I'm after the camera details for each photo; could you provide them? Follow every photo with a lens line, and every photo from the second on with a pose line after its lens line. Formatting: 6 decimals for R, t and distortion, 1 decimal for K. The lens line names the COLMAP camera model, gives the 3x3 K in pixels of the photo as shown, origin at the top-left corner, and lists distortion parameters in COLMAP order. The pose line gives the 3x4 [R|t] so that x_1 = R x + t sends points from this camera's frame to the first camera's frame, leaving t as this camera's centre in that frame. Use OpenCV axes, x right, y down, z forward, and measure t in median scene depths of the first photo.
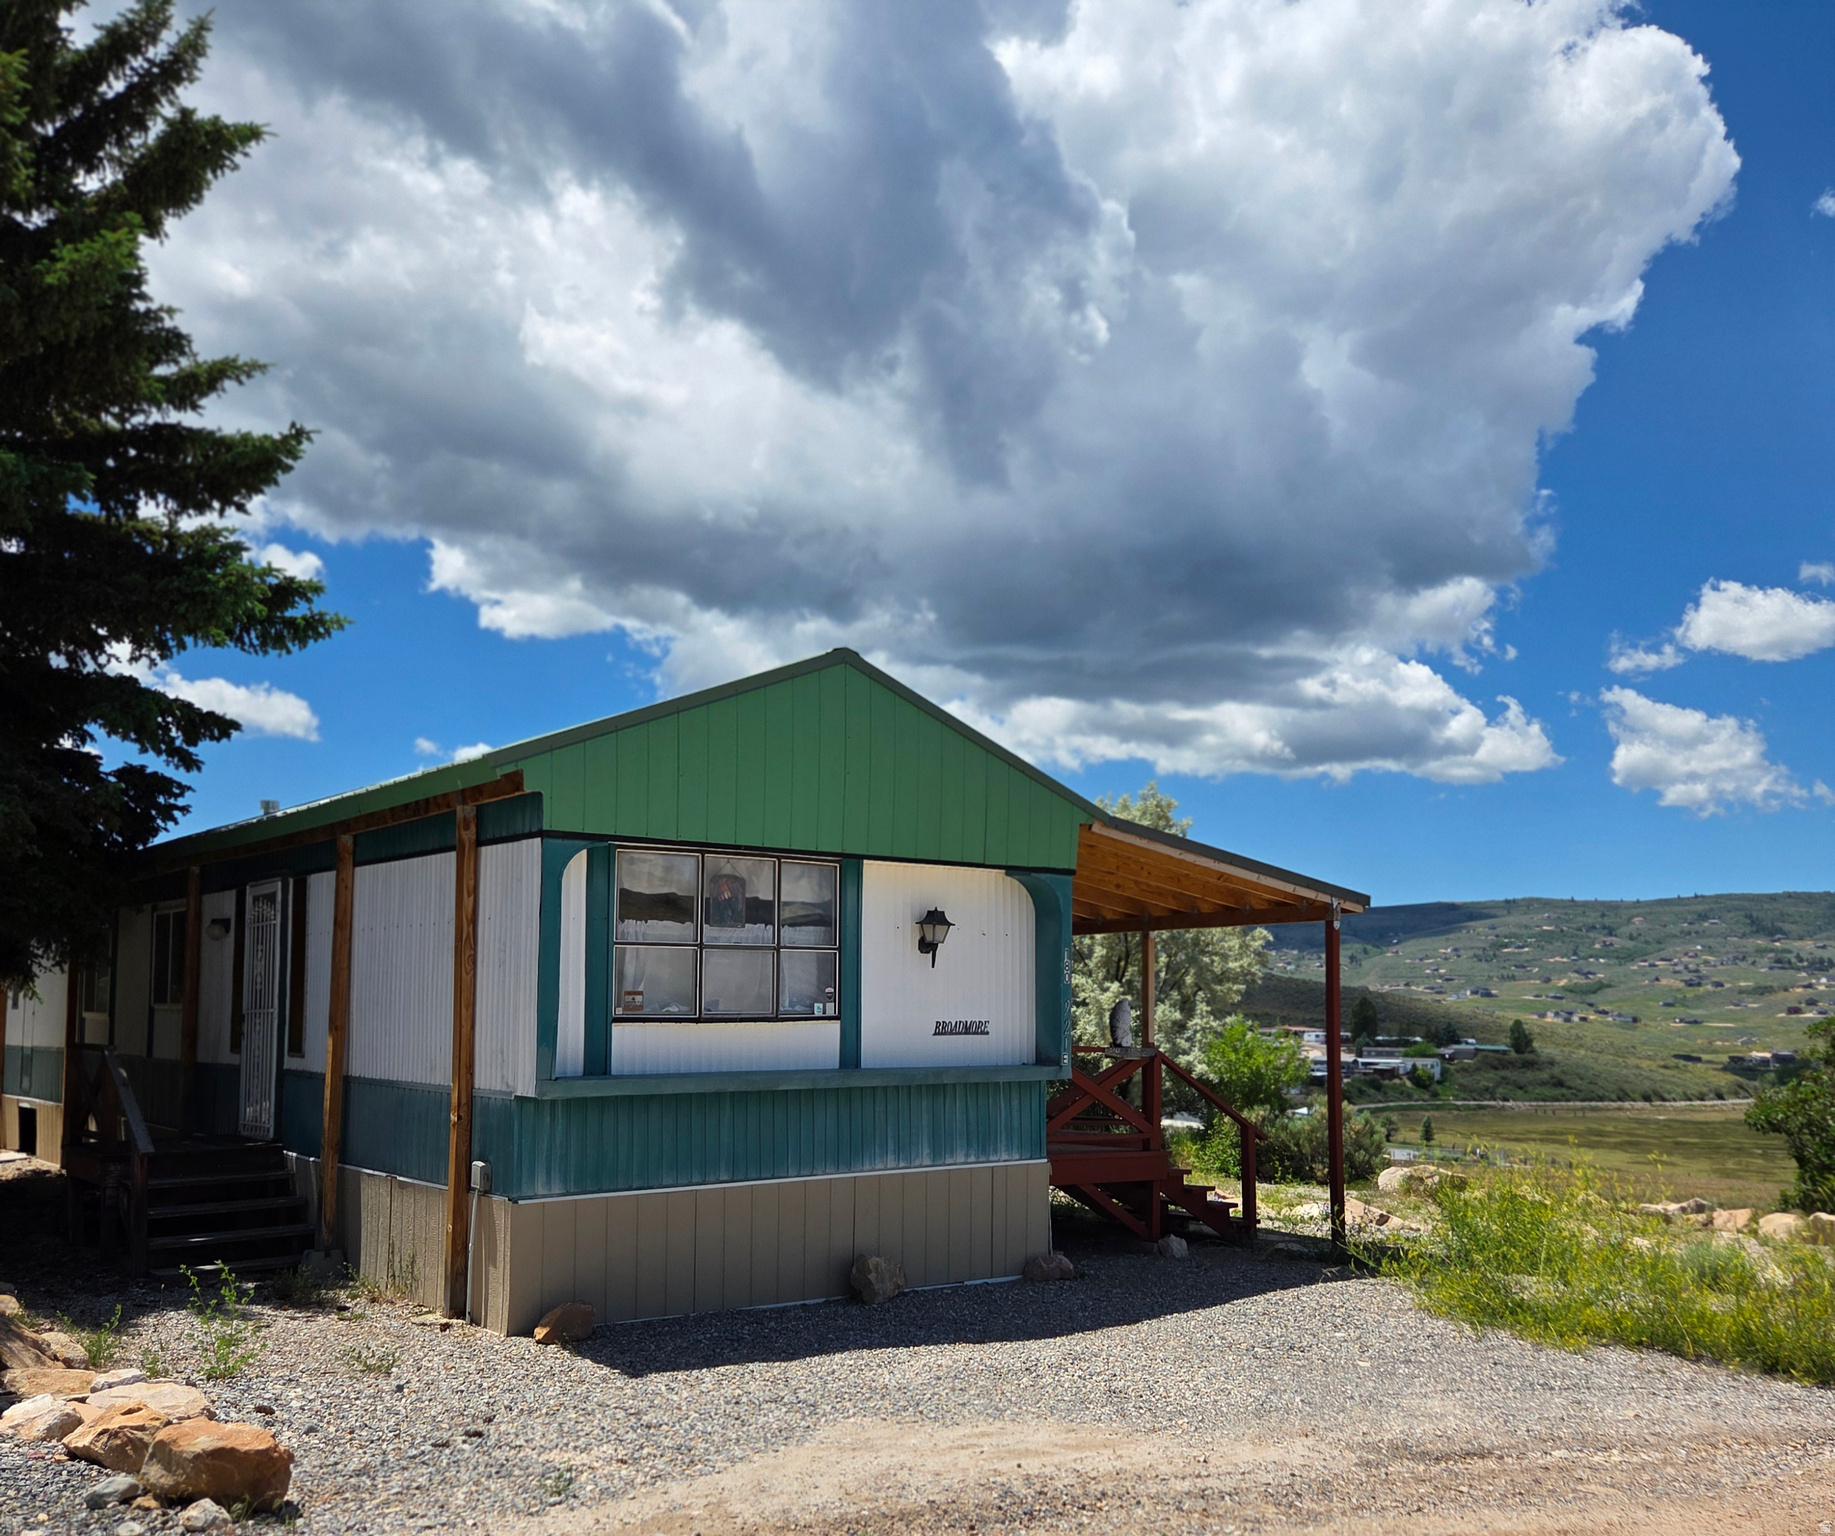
lens RADIAL K [[1641.5, 0, 921.8], [0, 1641.5, 921.1], [0, 0, 1]] dist [0.071714, -0.063466]
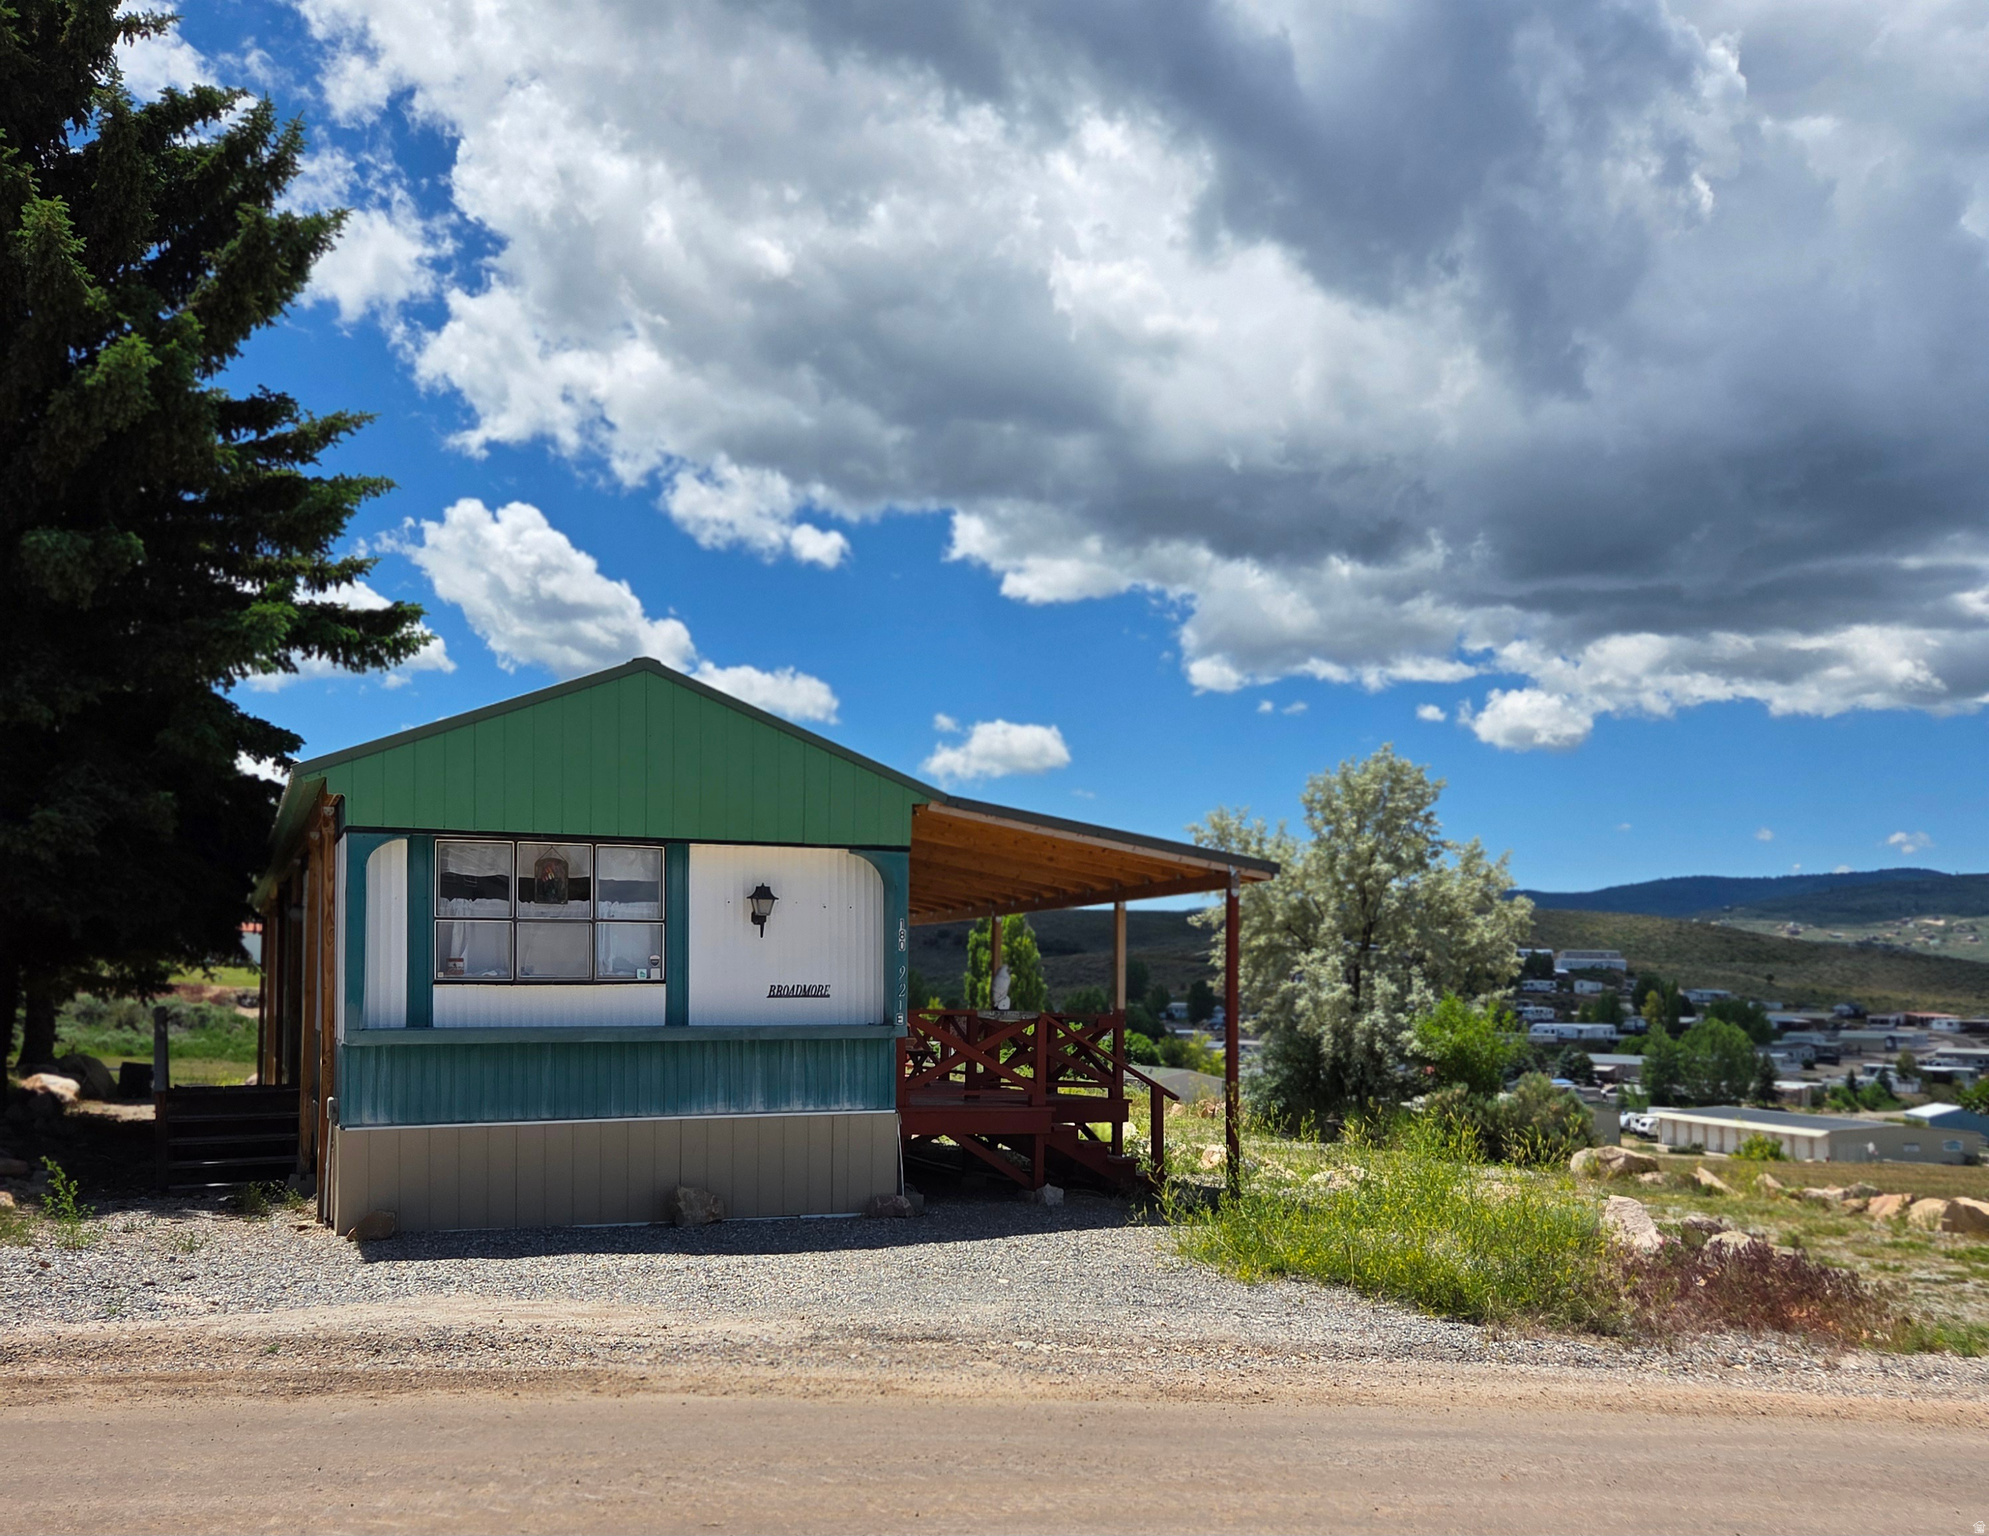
lens RADIAL K [[1758.6, 0, 1001.2], [0, 1758.6, 964.2], [0, 0, 1]] dist [0.056889, 0.004991]
pose [[0.966297, -0.006101, -0.257356, 0.467857], [0.015597, 0.999270, 0.034871, 0.007194], [0.256955, -0.037710, 0.965687, -0.121312]]
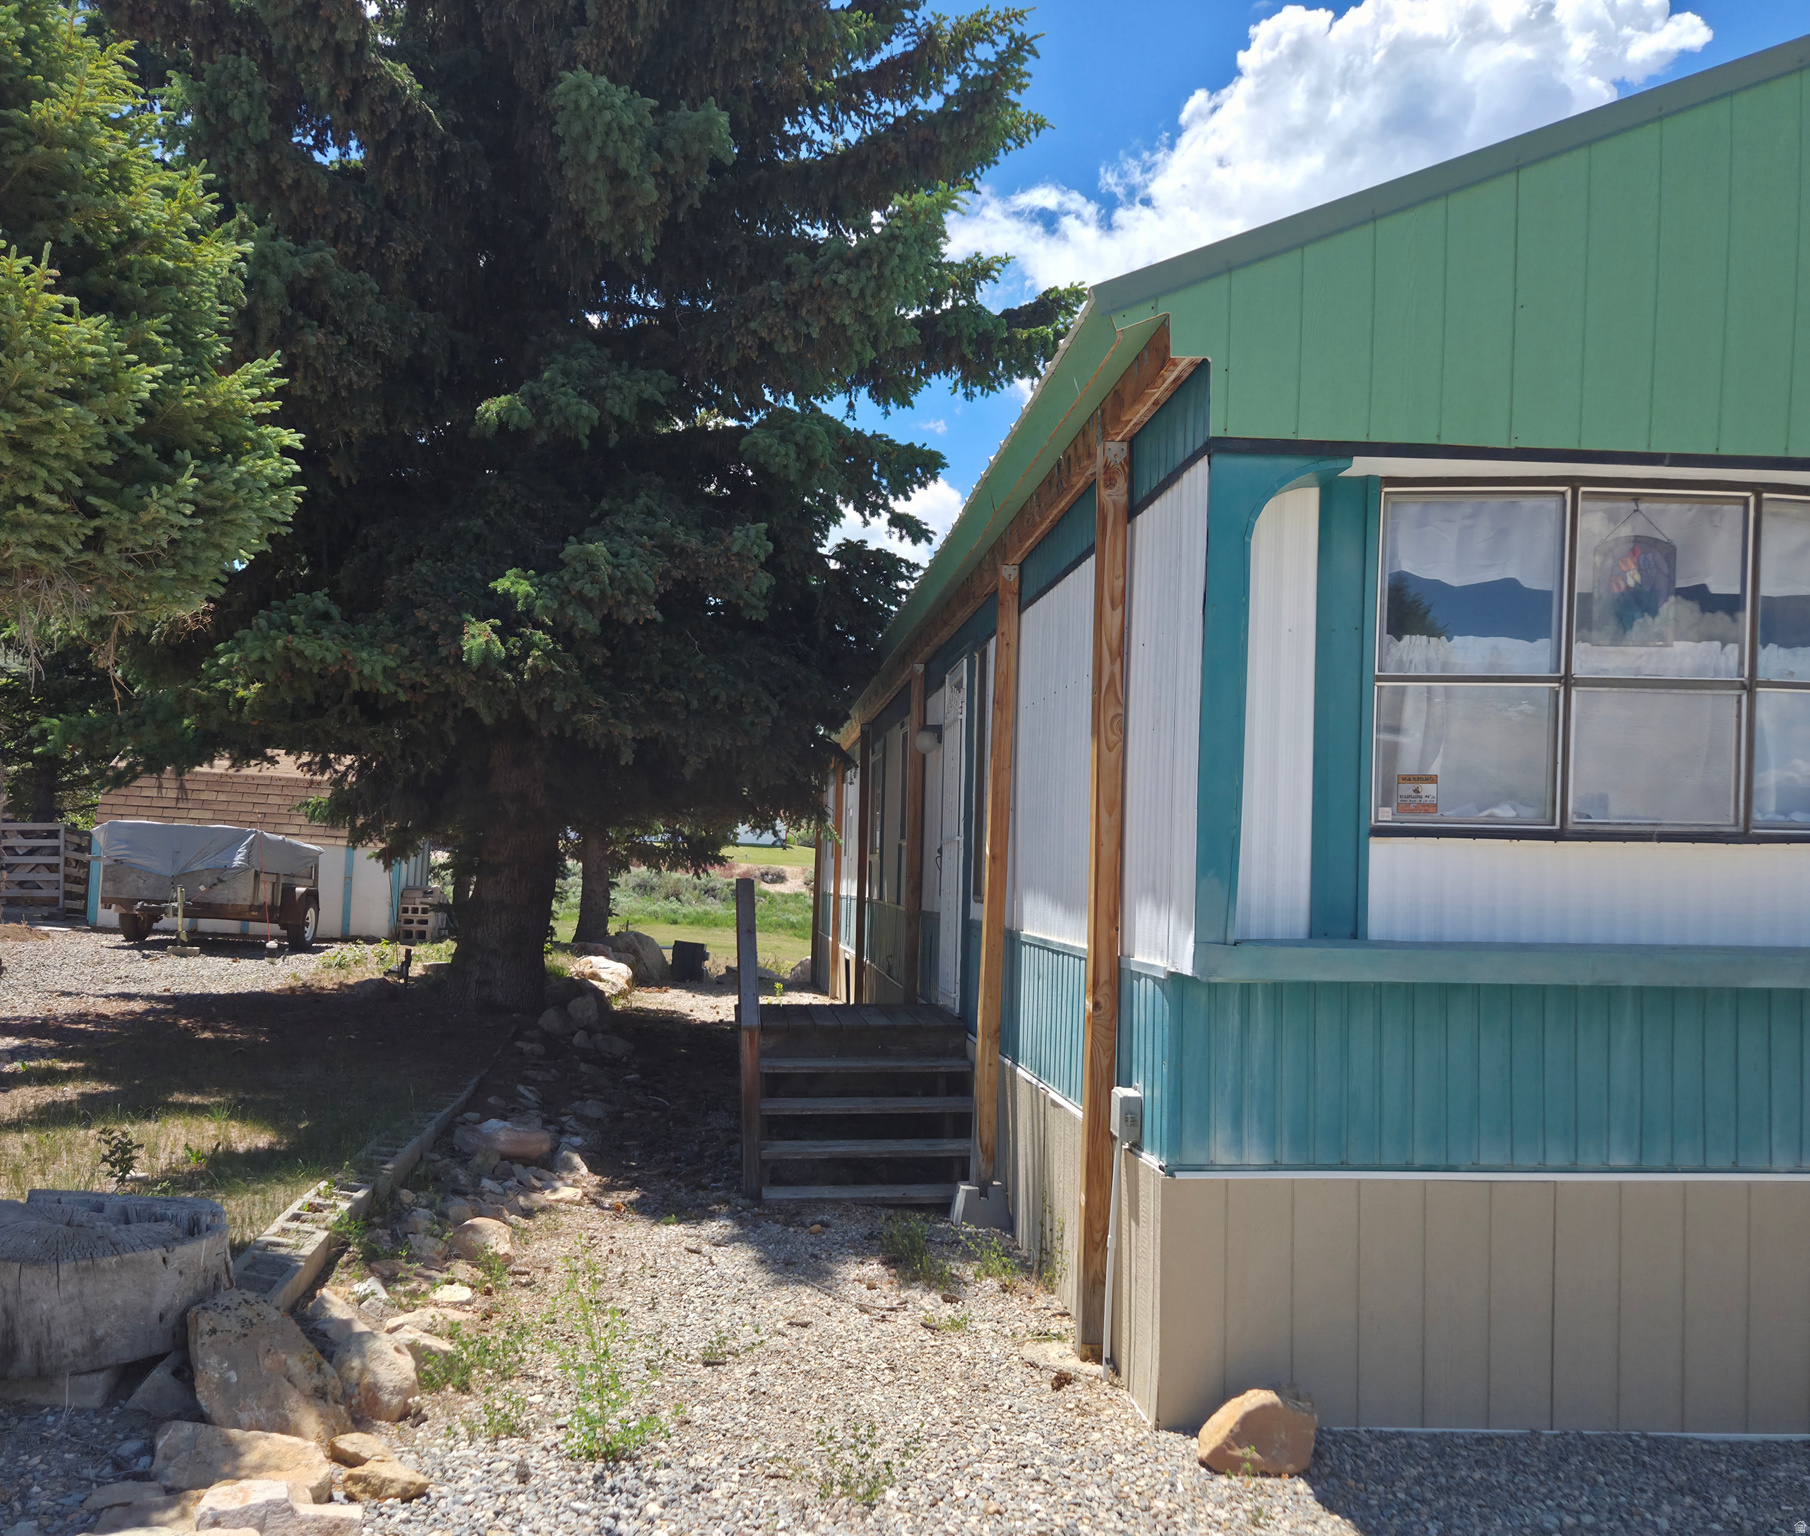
lens RADIAL K [[1603.4, 0, 893.2], [0, 1603.4, 884.0], [0, 0, 1]] dist [0.038749, 0.003316]
pose [[0.837317, 0.015586, -0.546495, -0.035544], [0.014137, 0.998642, 0.050142, 0.042399], [0.546534, -0.049710, 0.835960, 0.436391]]
